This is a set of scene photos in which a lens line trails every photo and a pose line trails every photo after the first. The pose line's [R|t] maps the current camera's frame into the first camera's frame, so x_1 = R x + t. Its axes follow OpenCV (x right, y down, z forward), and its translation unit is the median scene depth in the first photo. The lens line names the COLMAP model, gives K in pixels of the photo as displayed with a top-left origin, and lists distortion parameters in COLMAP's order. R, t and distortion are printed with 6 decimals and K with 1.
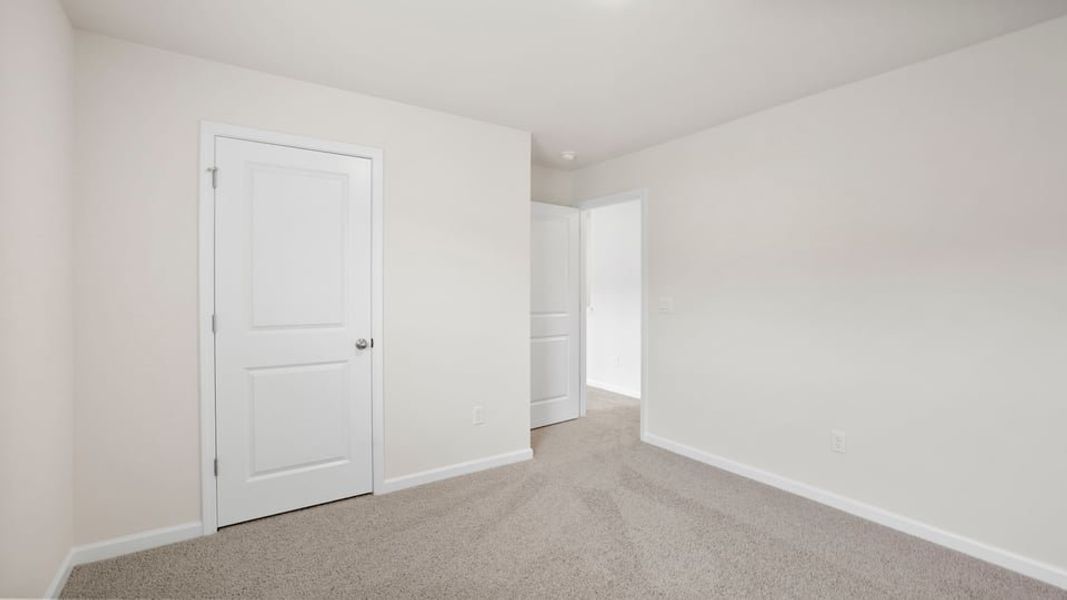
lens RADIAL K [[498.7, 0, 533.5], [0, 498.7, 300.0], [0, 0, 1]] dist [-0.001647, 0.000105]
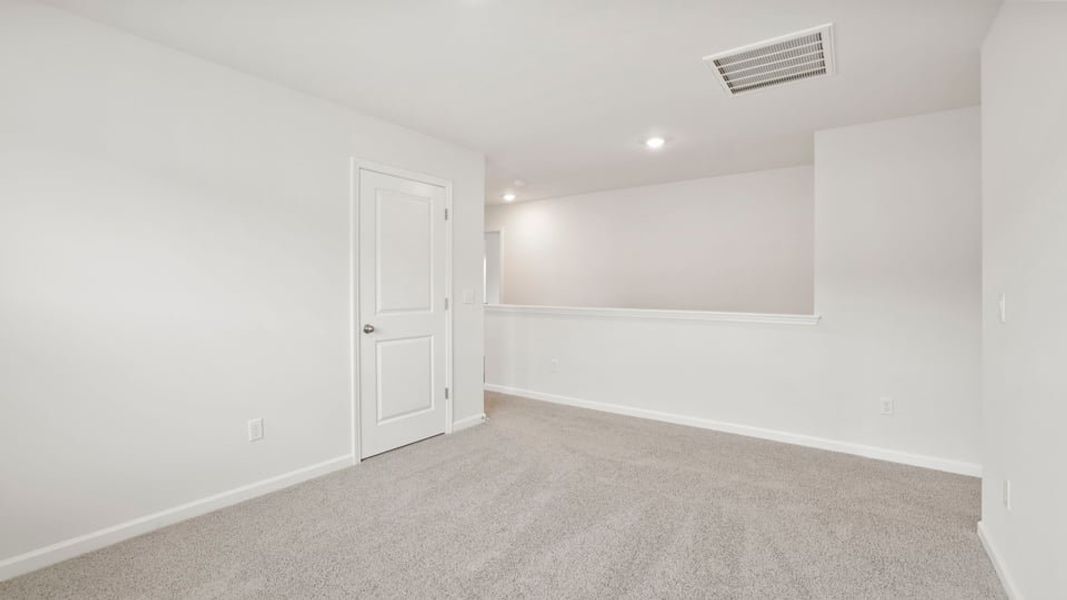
lens RADIAL K [[517.0, 0, 533.5], [0, 517.0, 300.0], [0, 0, 1]] dist [-0.000302, 0.000221]
pose [[0.935987, -0.002250, 0.352028, -0.595872], [-0.001246, 0.999952, 0.009704, 0.010012], [-0.352033, -0.009521, 0.935939, -0.408489]]
